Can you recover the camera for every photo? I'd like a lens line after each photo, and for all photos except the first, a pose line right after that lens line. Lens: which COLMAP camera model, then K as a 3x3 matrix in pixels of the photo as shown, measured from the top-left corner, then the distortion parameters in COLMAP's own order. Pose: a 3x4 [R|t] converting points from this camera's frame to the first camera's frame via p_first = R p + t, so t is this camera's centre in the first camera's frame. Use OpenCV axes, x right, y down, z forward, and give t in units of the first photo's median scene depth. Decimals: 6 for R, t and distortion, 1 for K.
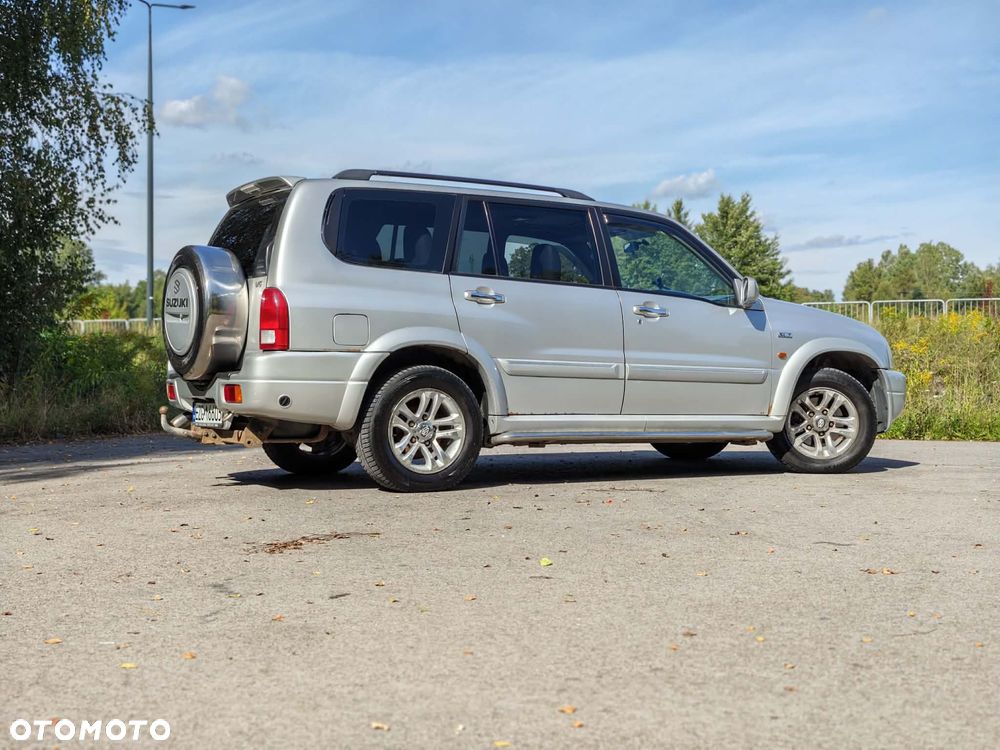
lens RADIAL K [[1346.0, 0, 493.1], [0, 1346.0, 372.5], [0, 0, 1]] dist [0.060888, 0.000000]
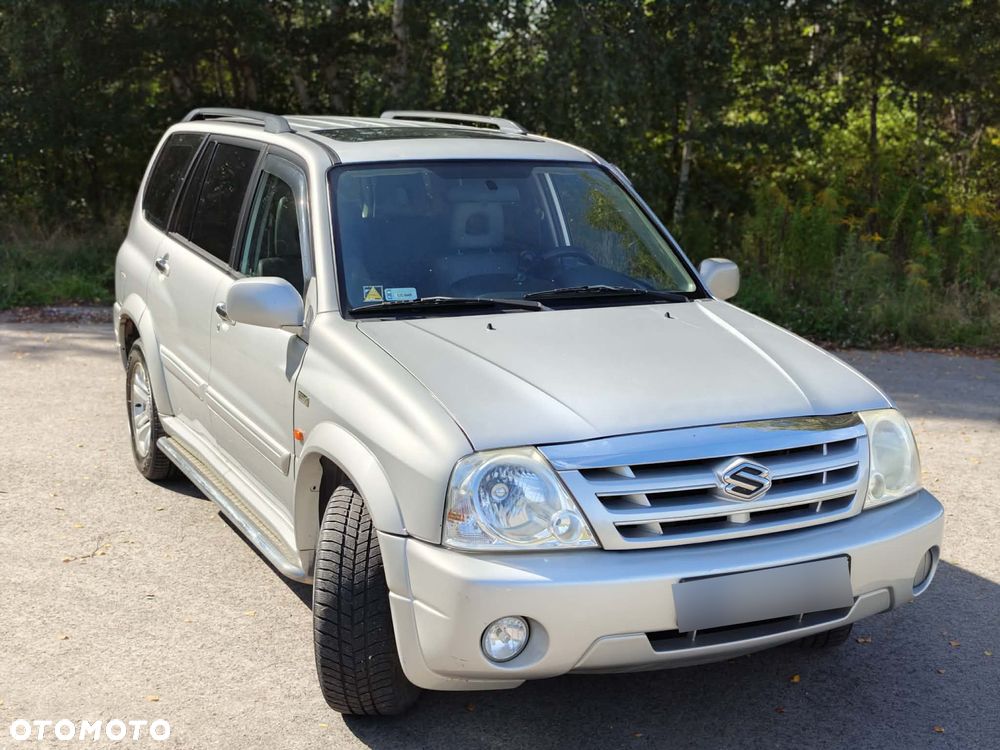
lens RADIAL K [[1346.0, 0, 498.7], [0, 1346.0, 361.8], [0, 0, 1]] dist [0.060888, 0.000000]
pose [[-0.038858, 0.183841, -0.982188, 0.789321], [-0.012636, 0.982761, 0.184448, -0.151071], [0.999165, 0.019579, -0.035865, 1.212870]]
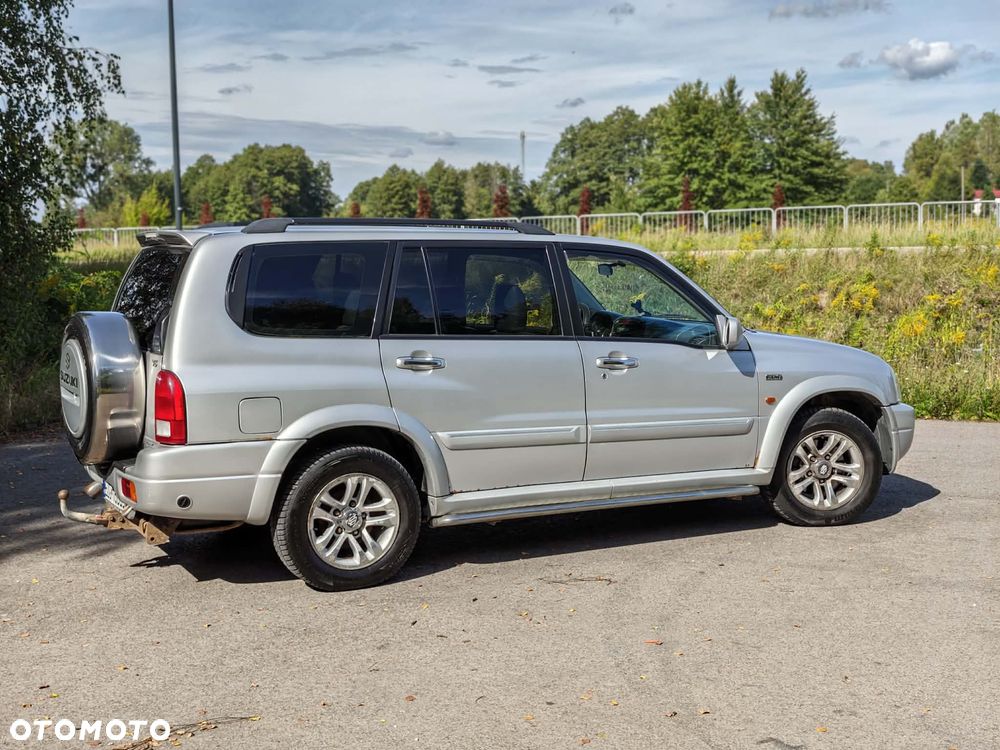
lens RADIAL K [[1346.0, 0, 512.5], [0, 1346.0, 378.3], [0, 0, 1]] dist [0.060888, 0.000000]
pose [[0.999545, -0.012438, -0.027477, 0.076543], [0.014966, 0.995480, 0.093785, -0.125391], [0.026186, -0.094153, 0.995213, 0.124958]]
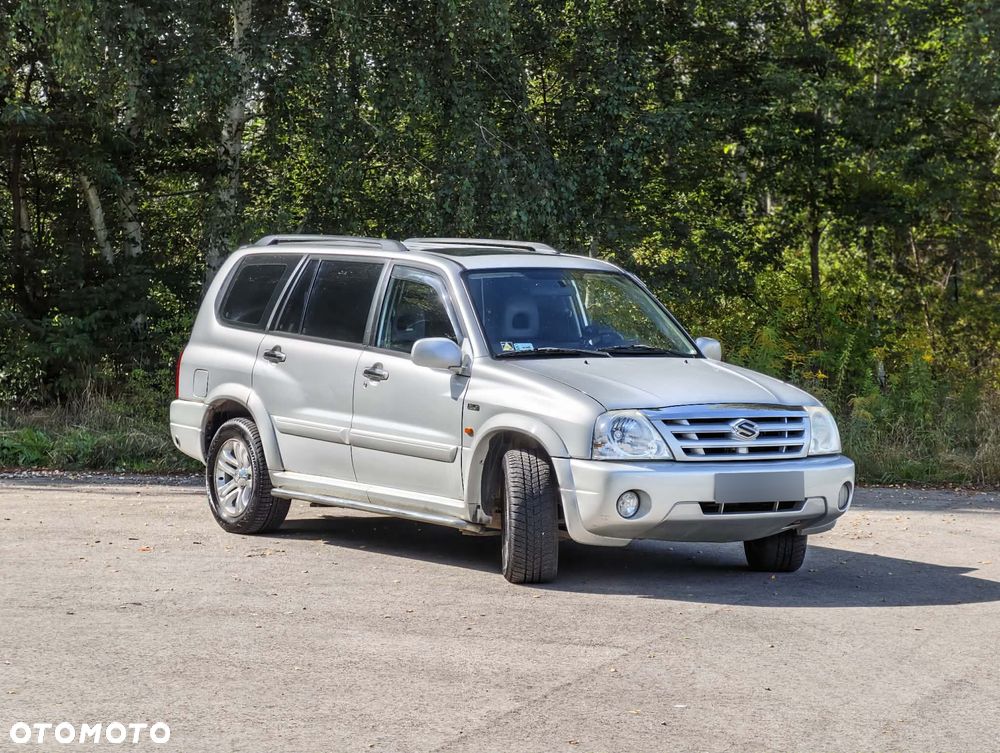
lens RADIAL K [[2807.2, 0, 501.7], [0, 2807.2, 352.4], [0, 0, 1]] dist [0.318592, 0.000000]
pose [[0.112573, 0.035023, -0.993026, 2.155990], [-0.017784, 0.999290, 0.033228, -0.132650], [0.993484, 0.013920, 0.113116, 0.911692]]
